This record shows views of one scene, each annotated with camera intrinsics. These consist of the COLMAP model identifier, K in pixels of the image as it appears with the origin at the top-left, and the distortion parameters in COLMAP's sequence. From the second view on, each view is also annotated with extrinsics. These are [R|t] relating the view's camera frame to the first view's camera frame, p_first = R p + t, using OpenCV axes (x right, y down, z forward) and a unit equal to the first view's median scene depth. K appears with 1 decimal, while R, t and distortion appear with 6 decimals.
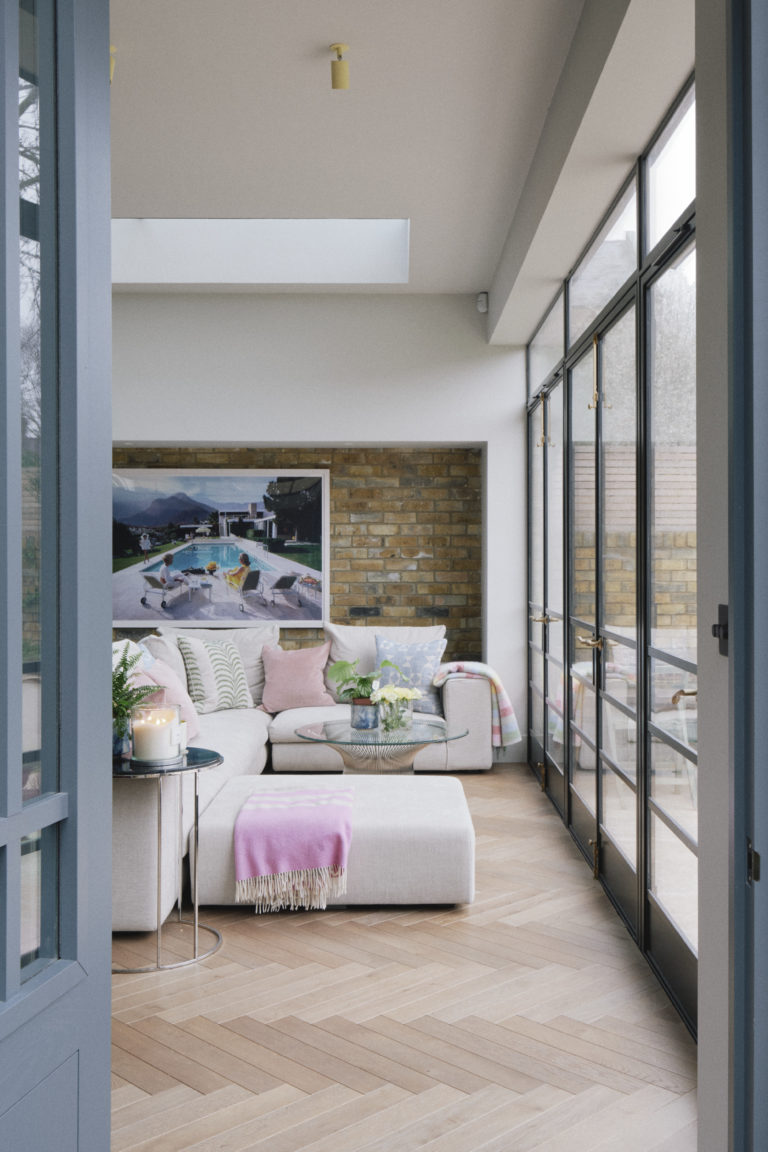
lens RADIAL K [[1122.7, 0, 411.6], [0, 1122.7, 598.1], [0, 0, 1]] dist [0.010572, 0.000000]
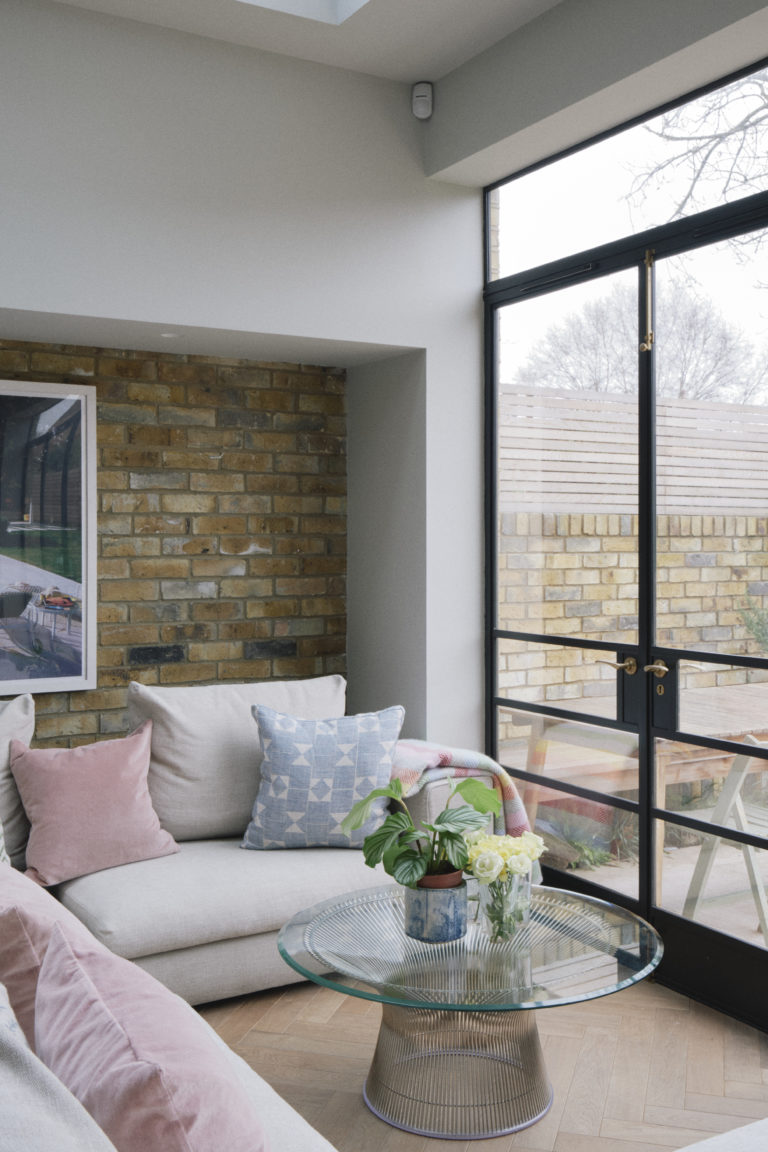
lens RADIAL K [[1161.1, 0, 386.8], [0, 1161.1, 553.7], [0, 0, 1]] dist [0.022328, 0.000000]
pose [[0.867487, -0.007587, 0.497402, -0.225598], [0.022764, 0.999442, -0.024455, -0.020409], [-0.496939, 0.032537, 0.867175, 0.464240]]
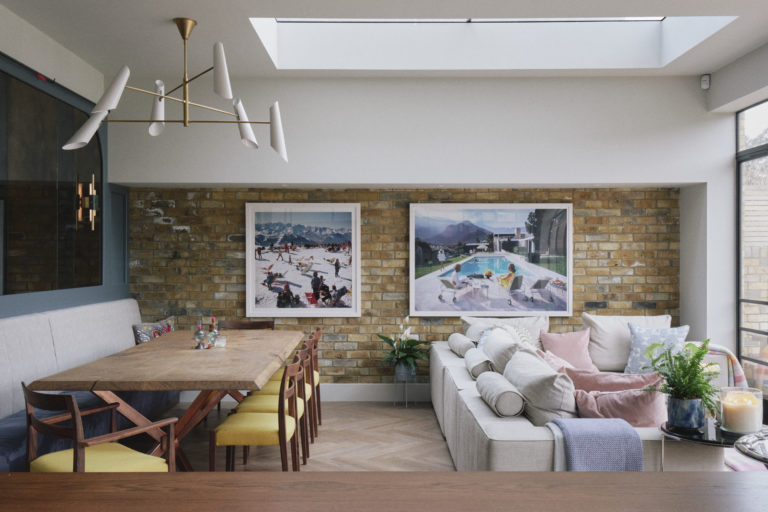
lens RADIAL K [[774.1, 0, 377.3], [0, 774.1, 258.7], [0, 0, 1]] dist [0.022328, 0.000000]
pose [[0.999930, -0.003697, -0.011215, -0.306280], [0.003278, 0.999307, -0.037091, -0.010409], [0.011344, 0.037052, 0.999249, 0.030383]]
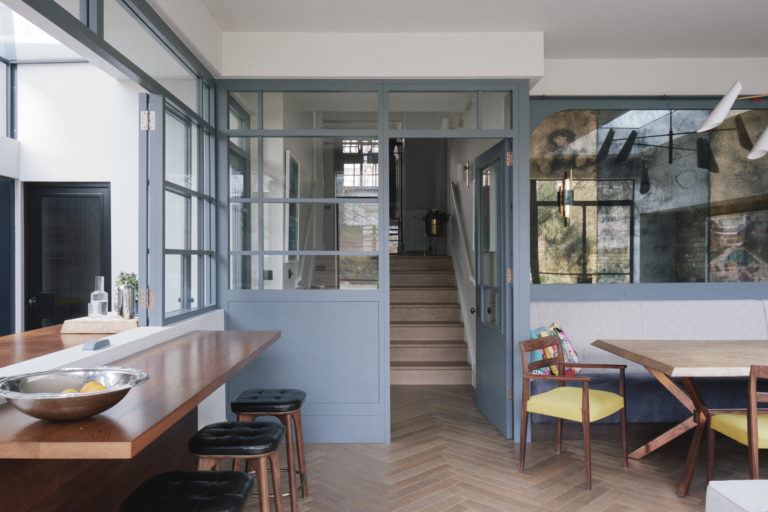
lens RADIAL K [[617.1, 0, 384.8], [0, 617.1, 253.9], [0, 0, 1]] dist [0.005958, -0.006856]
pose [[-0.005206, -0.012160, -0.999913, 0.043215], [-0.027530, 0.999549, -0.012012, -0.019486], [0.999607, 0.027465, -0.005538, 0.340105]]
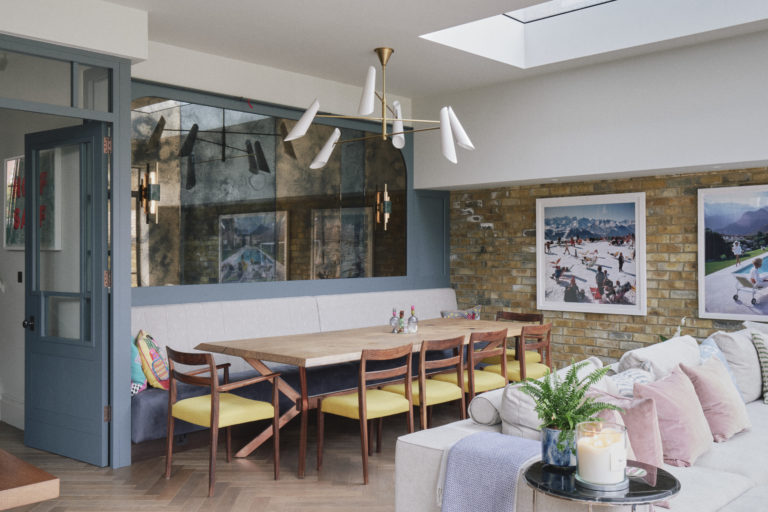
lens RADIAL K [[748.5, 0, 377.9], [0, 748.5, 240.0], [0, 0, 1]] dist [0.010572, 0.000000]
pose [[0.706855, -0.020047, -0.707074, 0.056560], [-0.016036, 0.998887, -0.044351, -0.017356], [0.707177, 0.042689, 0.705747, 0.168481]]
